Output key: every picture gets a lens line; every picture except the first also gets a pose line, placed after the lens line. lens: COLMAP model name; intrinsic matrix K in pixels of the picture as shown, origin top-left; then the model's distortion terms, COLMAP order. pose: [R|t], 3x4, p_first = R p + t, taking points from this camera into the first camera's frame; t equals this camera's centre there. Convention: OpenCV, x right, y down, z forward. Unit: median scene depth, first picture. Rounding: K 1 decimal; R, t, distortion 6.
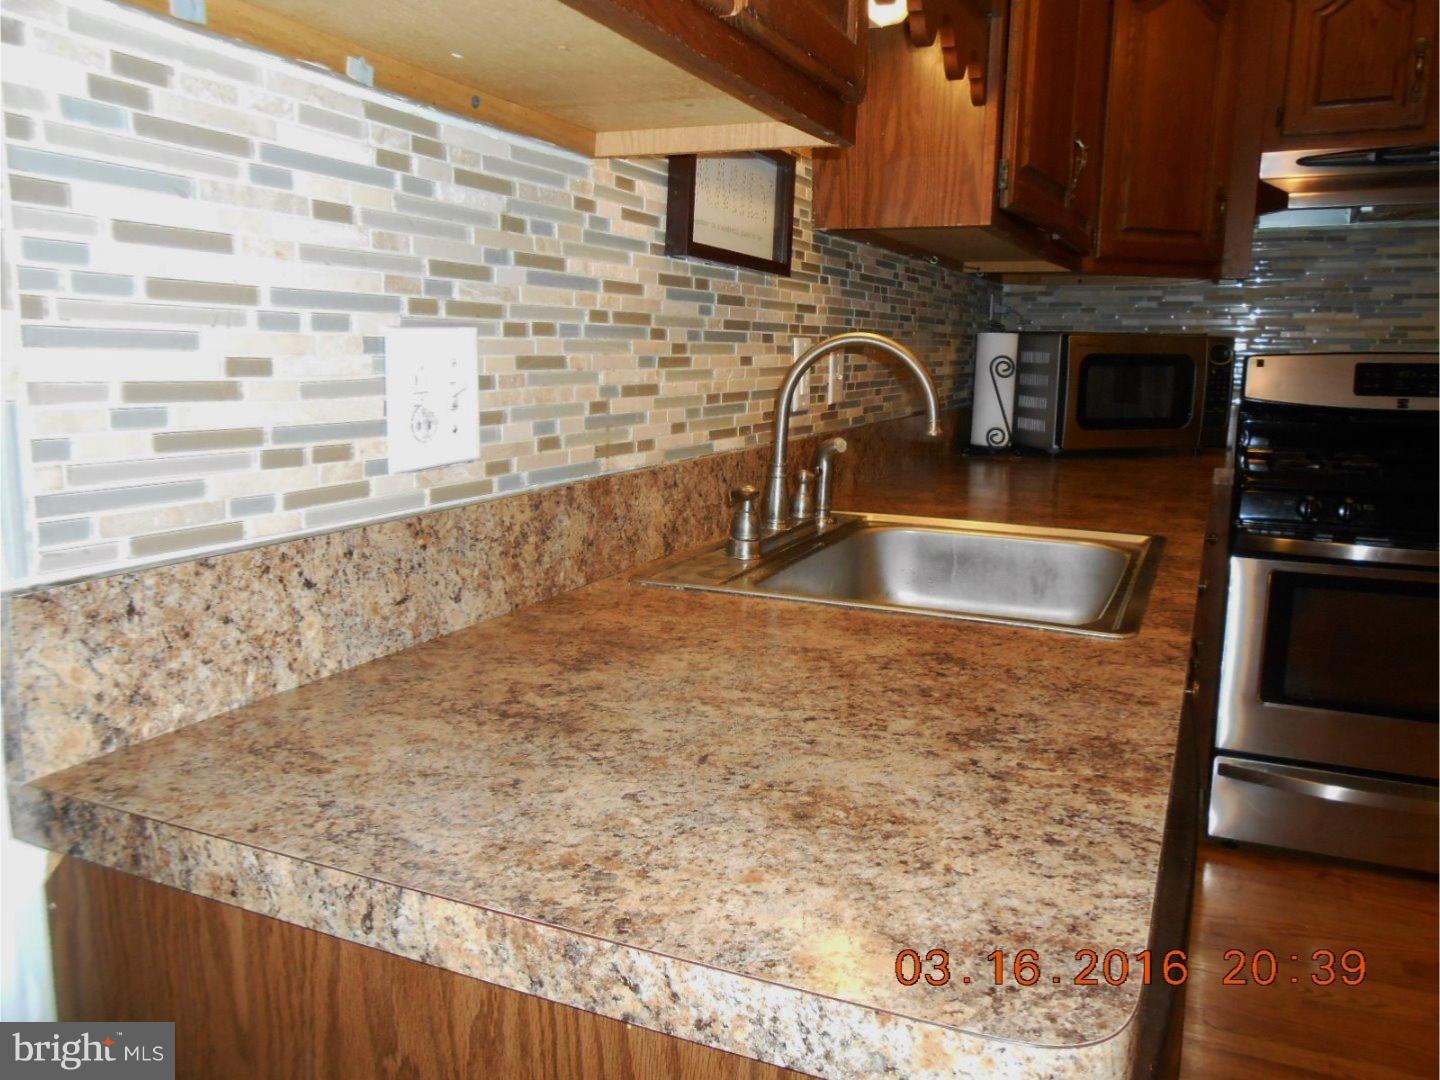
lens RADIAL K [[1133.2, 0, 719.4], [0, 1133.2, 538.8], [0, 0, 1]] dist [0.000337, 0.003388]
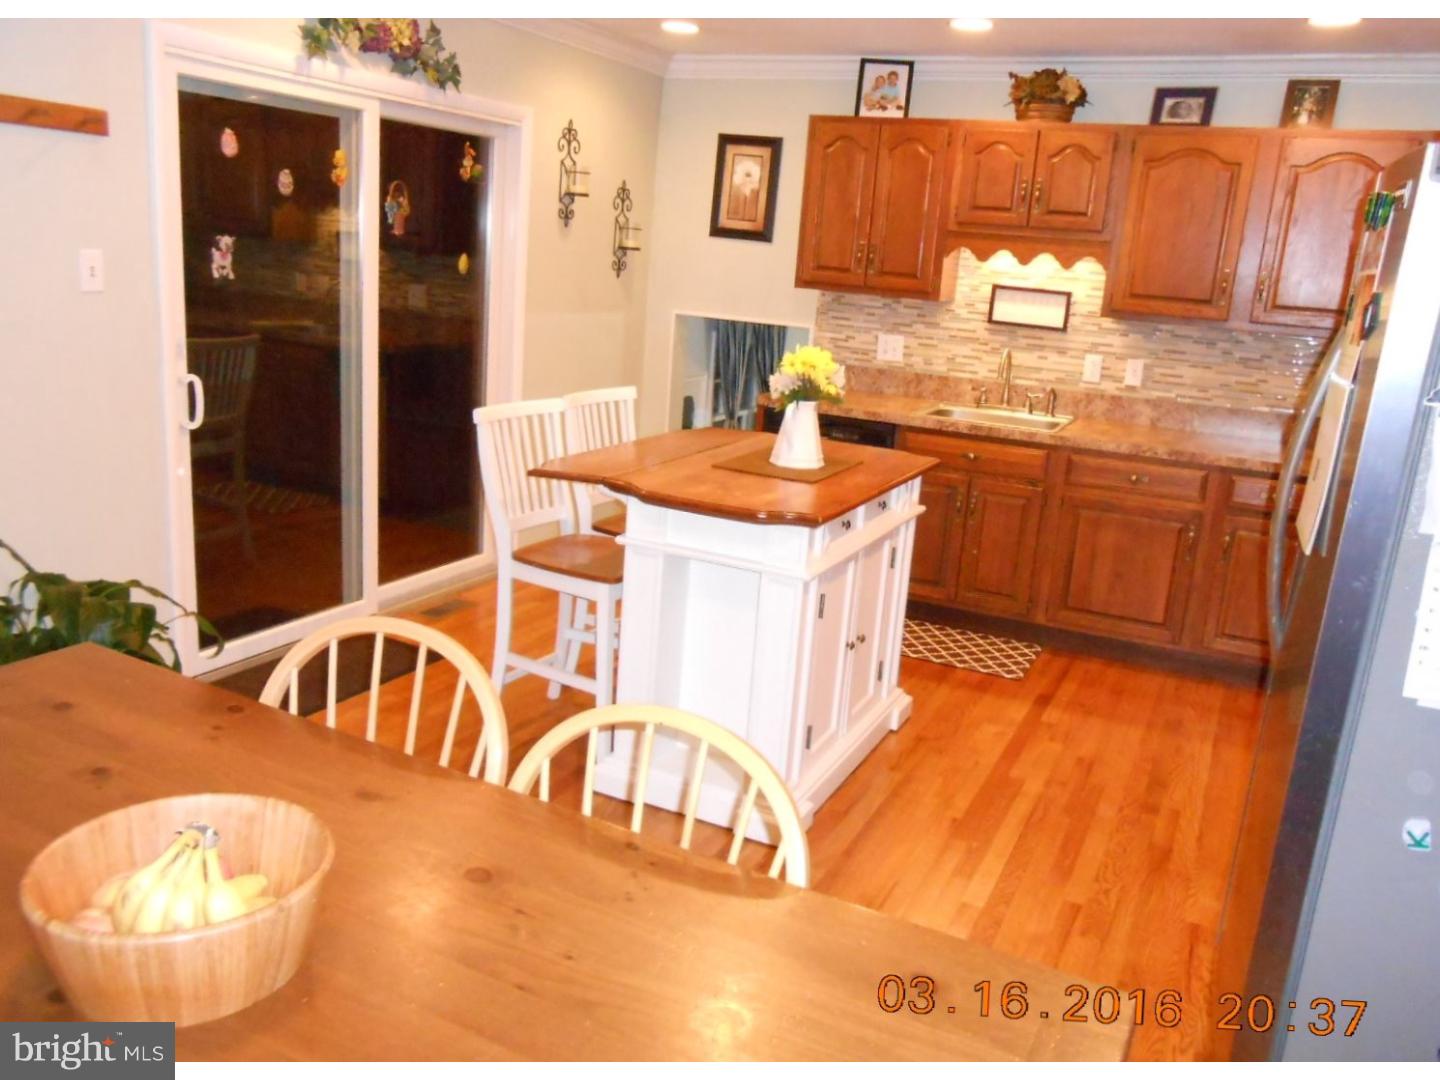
lens RADIAL K [[1133.2, 0, 717.6], [0, 1133.2, 542.5], [0, 0, 1]] dist [0.000337, 0.003388]
pose [[-0.048523, 0.228377, -0.972363, 4.834650], [-0.237555, 0.942936, 0.233321, -0.291771], [0.970161, 0.242311, 0.008498, 0.362436]]
